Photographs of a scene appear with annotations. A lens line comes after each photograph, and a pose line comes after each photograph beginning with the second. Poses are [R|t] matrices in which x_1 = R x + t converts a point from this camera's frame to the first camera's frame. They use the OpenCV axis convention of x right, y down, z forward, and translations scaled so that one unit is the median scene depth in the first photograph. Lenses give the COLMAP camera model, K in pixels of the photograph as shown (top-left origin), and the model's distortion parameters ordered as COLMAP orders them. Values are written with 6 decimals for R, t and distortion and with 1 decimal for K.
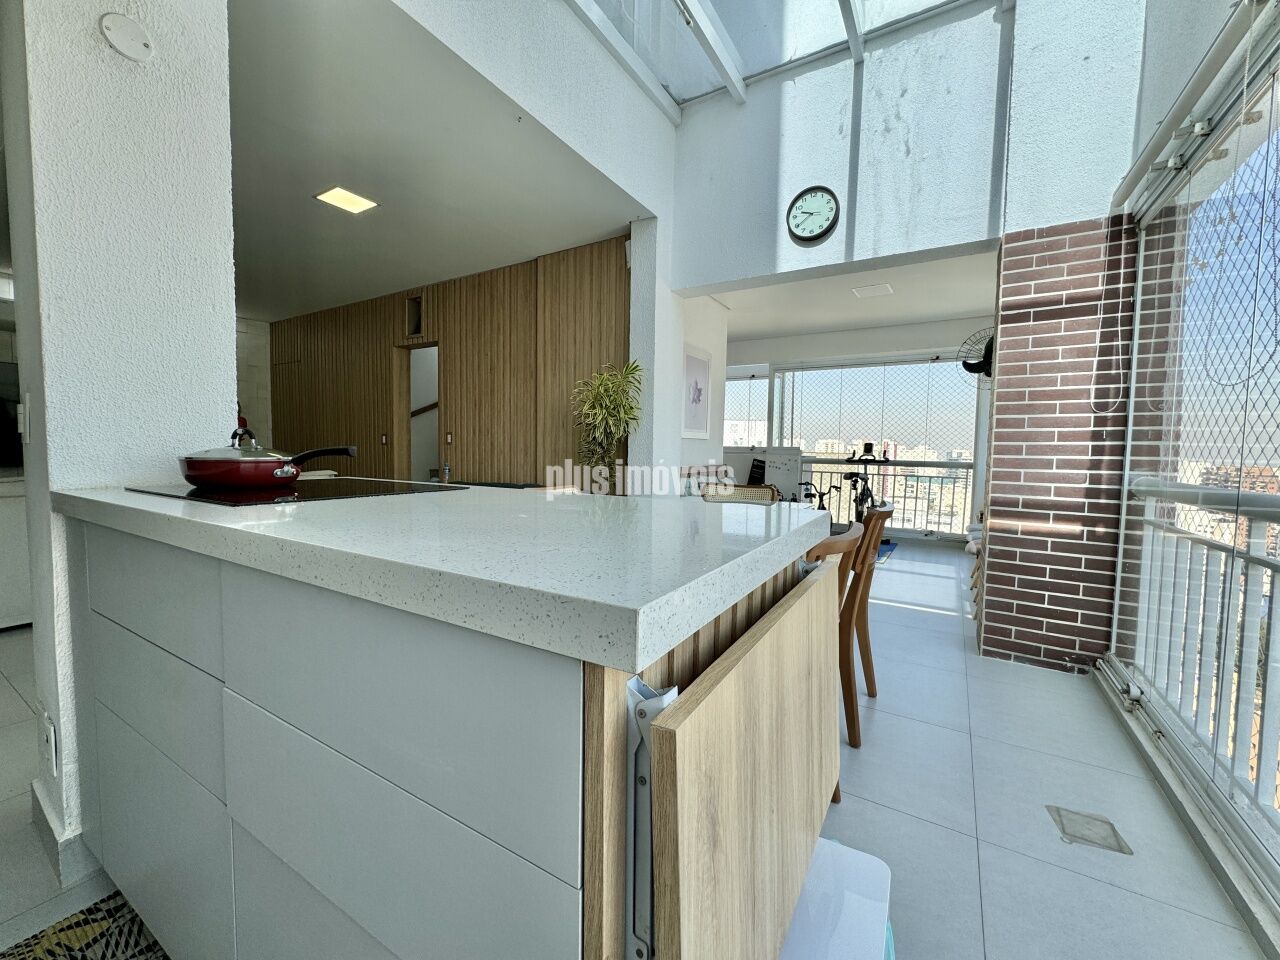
lens RADIAL K [[511.2, 0, 644.2], [0, 511.2, 478.9], [0, 0, 1]] dist [-0.002081, 0.000085]
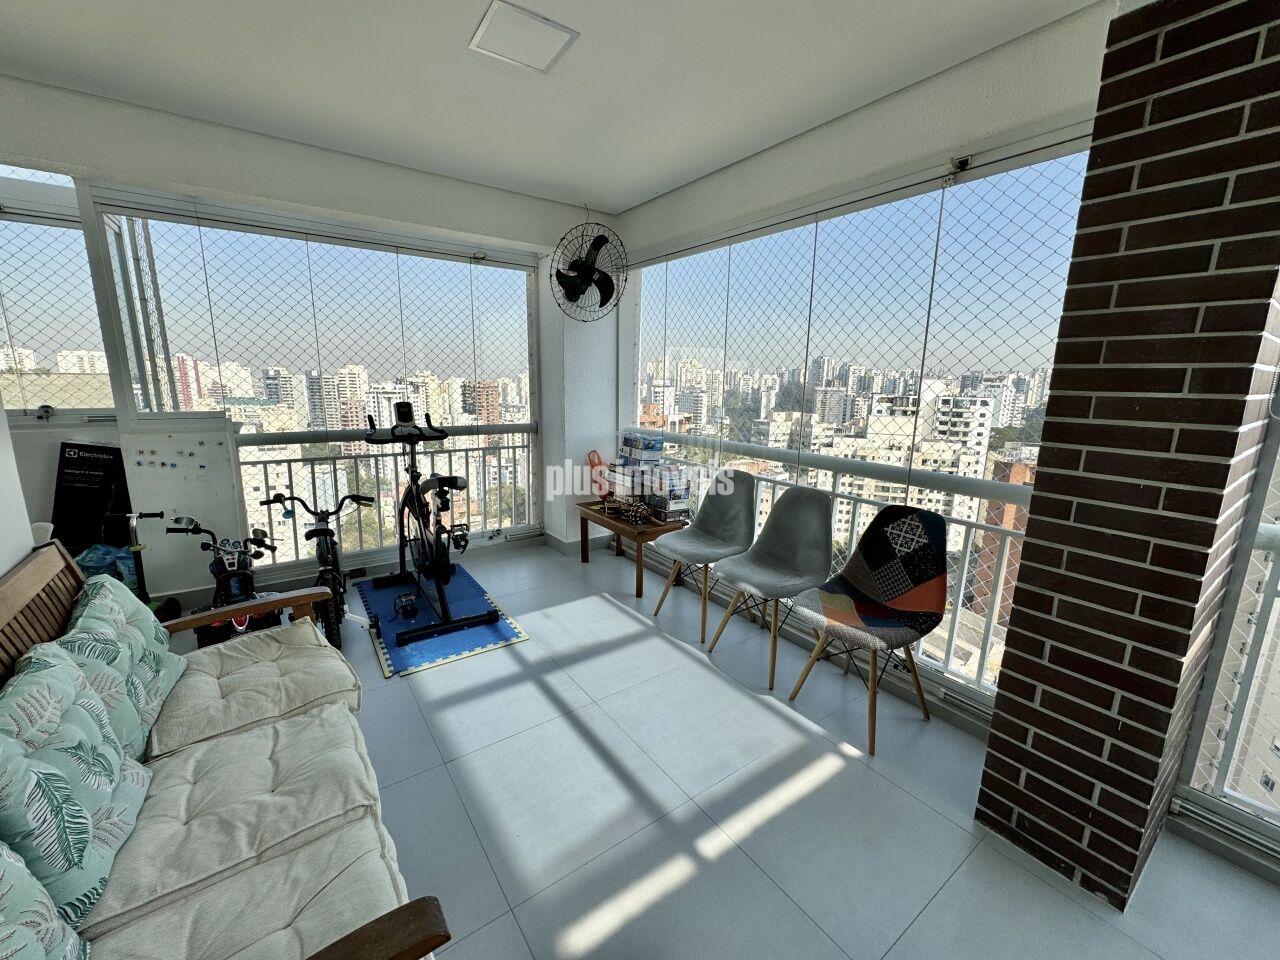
lens RADIAL K [[511.2, 0, 639.9], [0, 511.2, 480.1], [0, 0, 1]] dist [-0.002081, 0.000085]
pose [[0.396136, -0.190283, 0.898259, 0.046356], [0.042156, 0.981028, 0.189226, -0.077426], [-0.917223, -0.037092, 0.396642, 0.538281]]
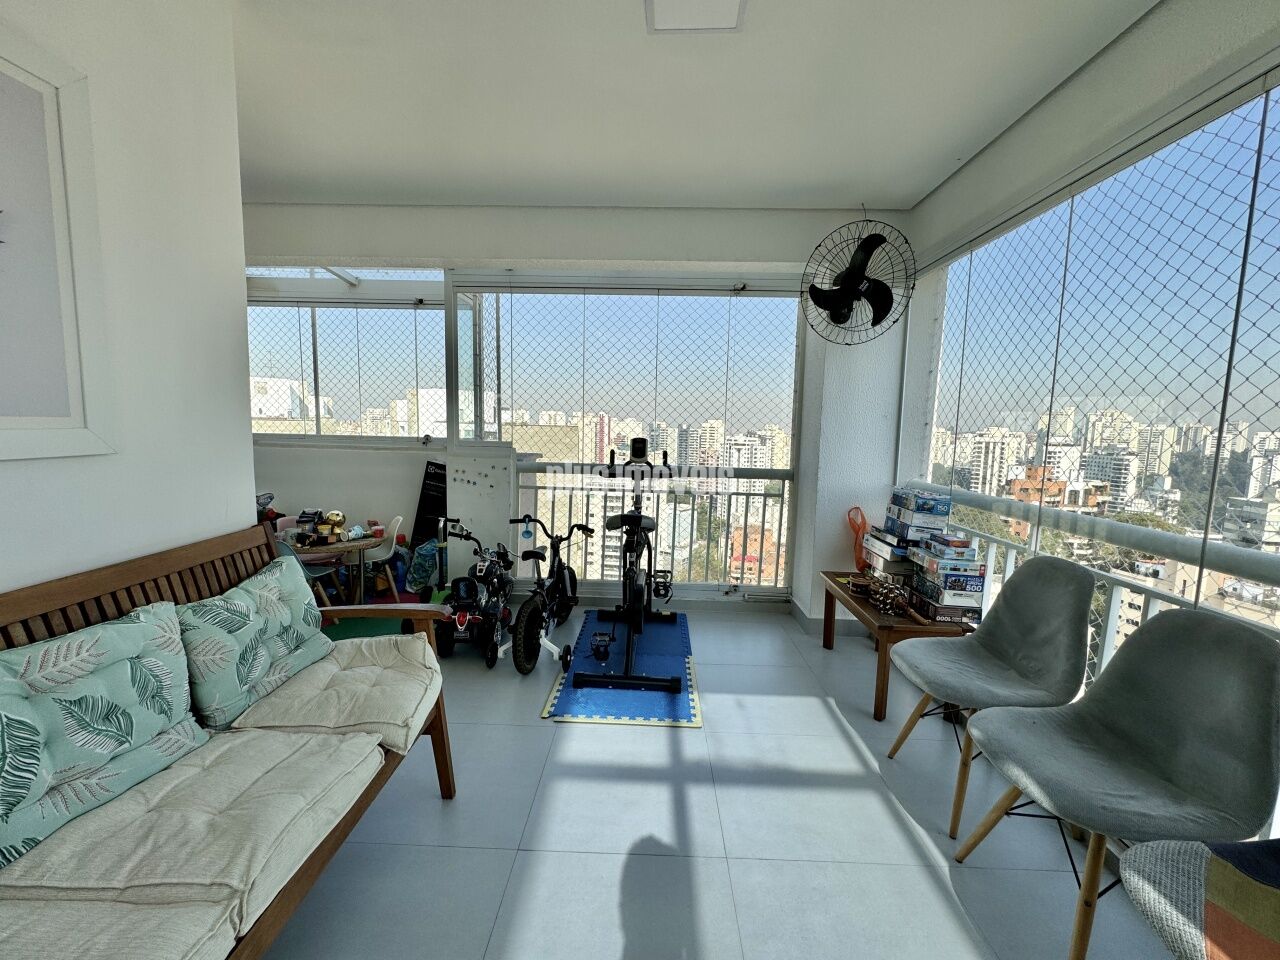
lens RADIAL K [[511.2, 0, 639.3], [0, 511.2, 479.2], [0, 0, 1]] dist [-0.002081, 0.000085]
pose [[0.869858, -0.048651, 0.490897, 0.171925], [0.019411, 0.997730, 0.064486, -0.059530], [-0.492920, -0.046565, 0.868828, 0.517981]]
